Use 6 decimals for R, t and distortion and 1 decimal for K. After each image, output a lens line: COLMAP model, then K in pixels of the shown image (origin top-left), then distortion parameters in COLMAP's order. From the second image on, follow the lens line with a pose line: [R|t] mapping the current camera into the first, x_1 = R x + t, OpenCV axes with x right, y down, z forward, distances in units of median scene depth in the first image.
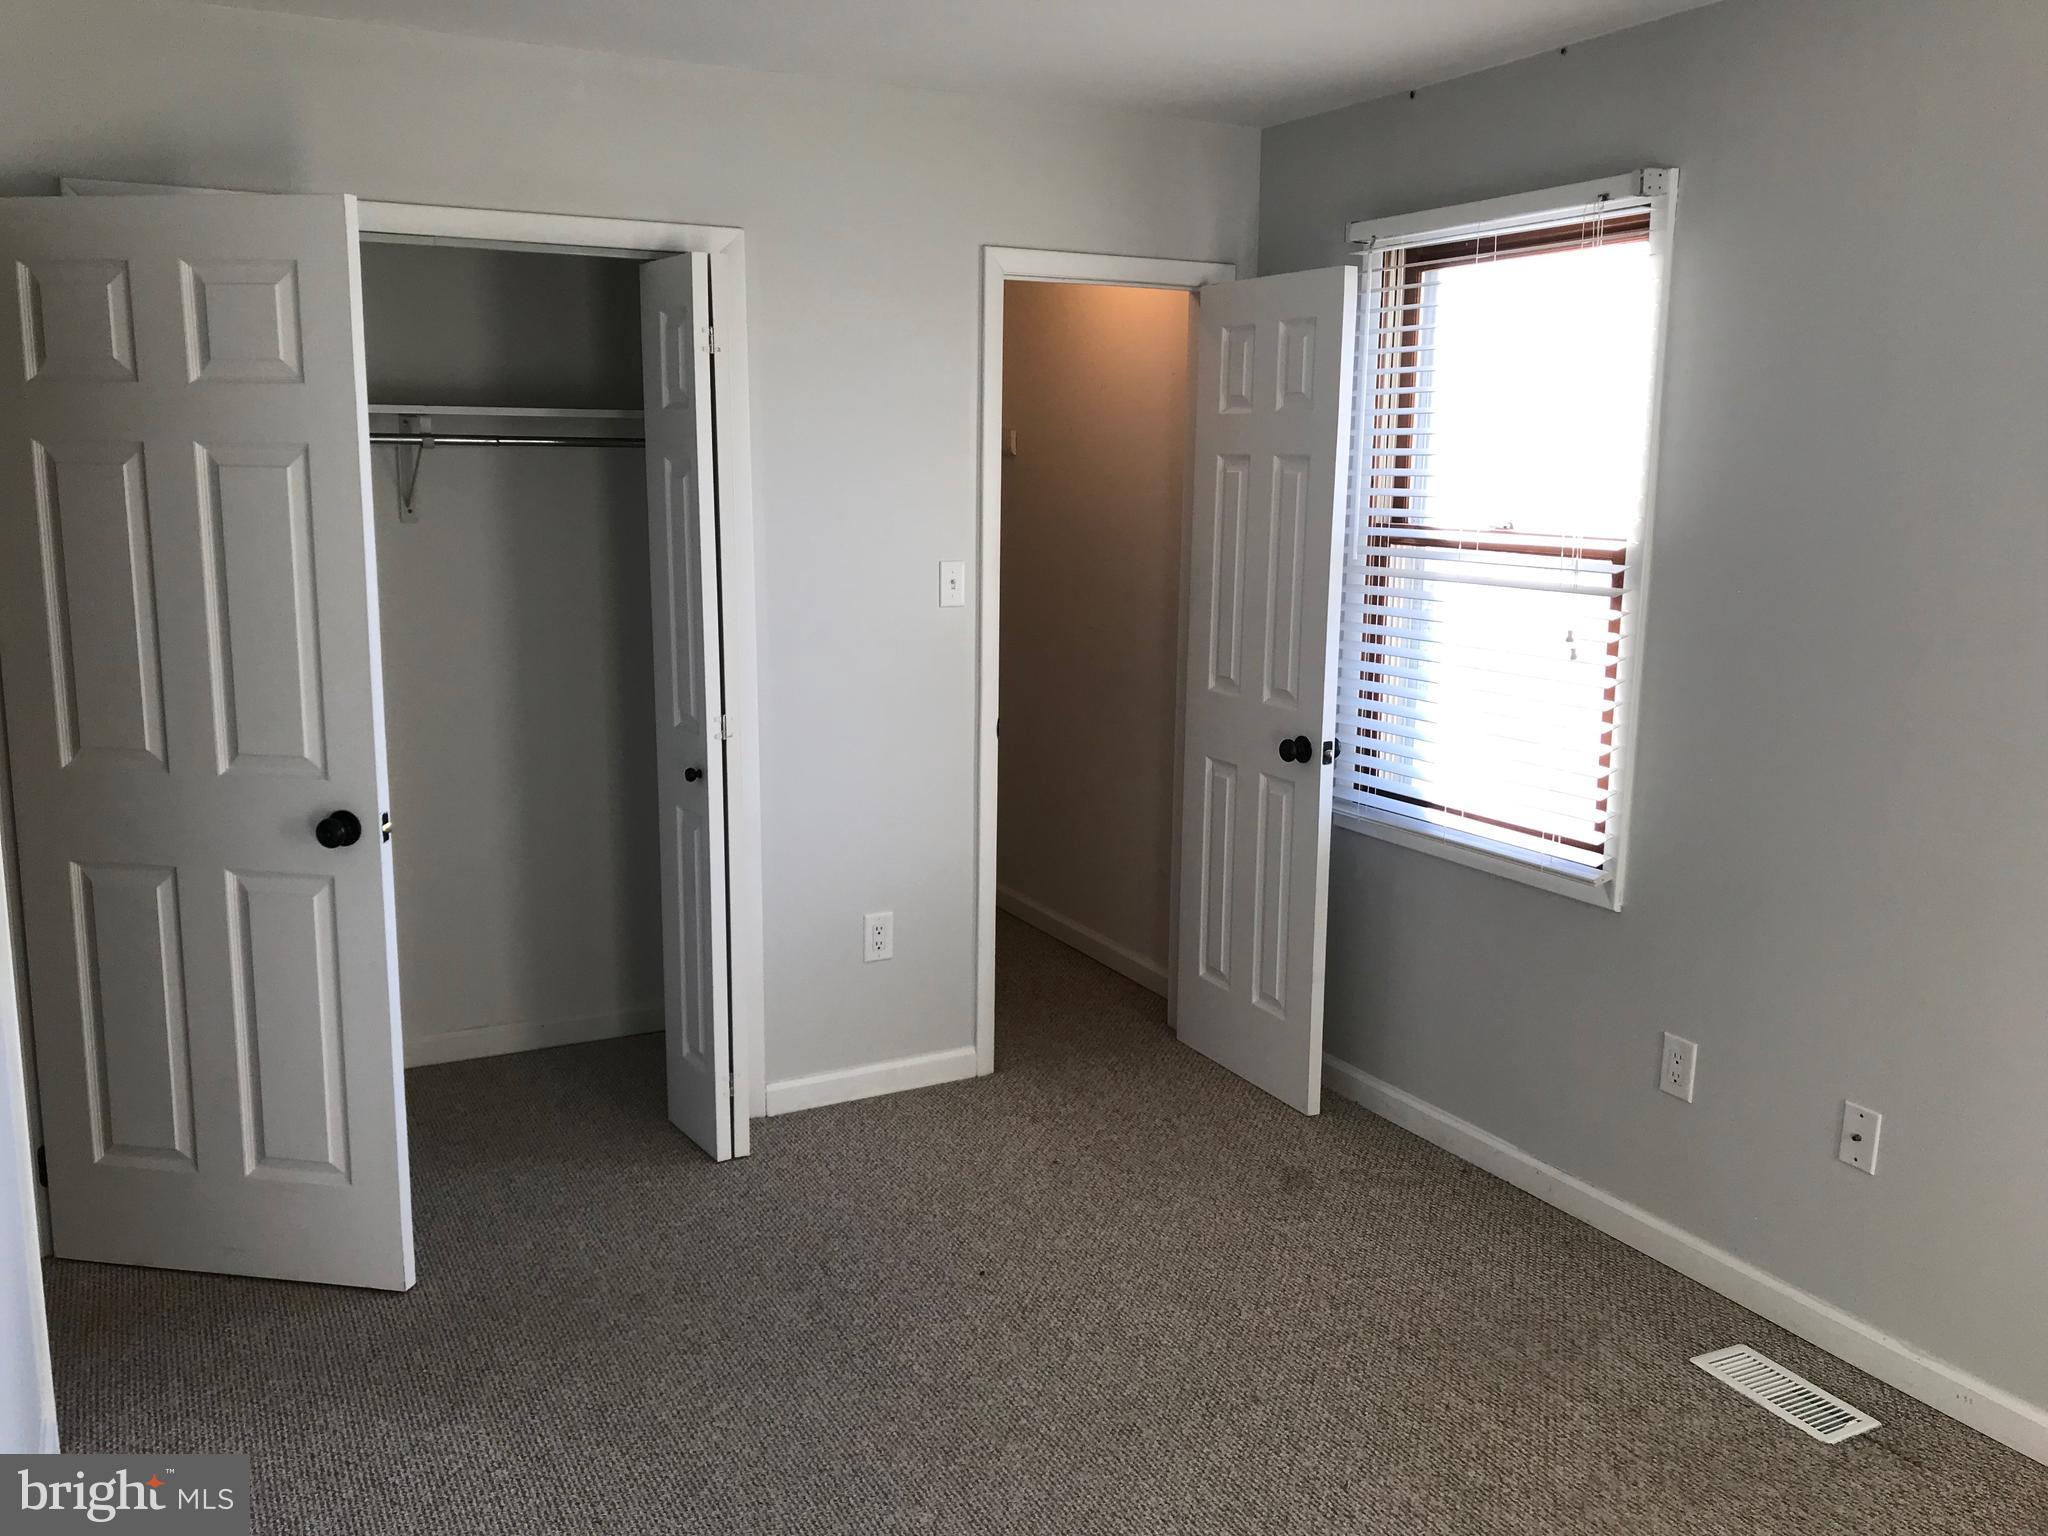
lens RADIAL K [[1701.8, 0, 1014.5], [0, 1701.8, 756.2], [0, 0, 1]] dist [0.064868, -0.000723]
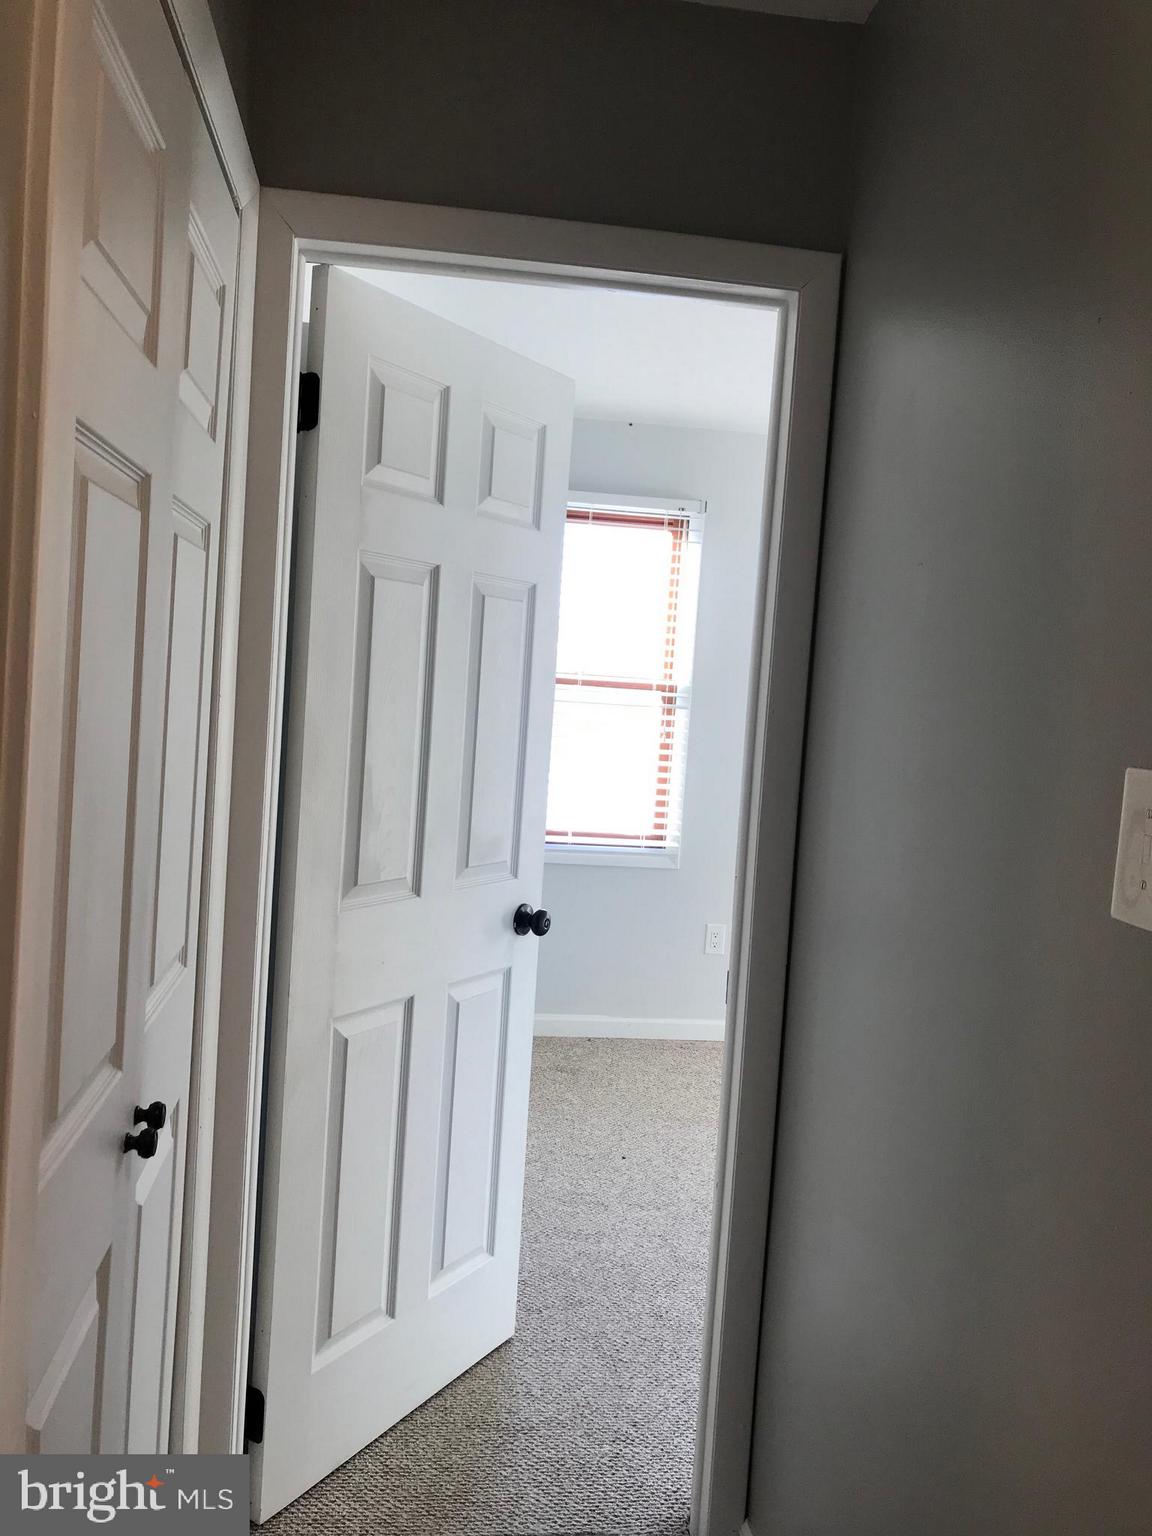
lens RADIAL K [[1276.4, 0, 574.7], [0, 1276.4, 767.6], [0, 0, 1]] dist [0.064868, -0.000723]
pose [[0.343870, -0.058521, 0.937192, -1.039862], [0.114343, 0.993239, 0.020067, -0.067113], [-0.932030, 0.100261, 0.348236, 0.592539]]
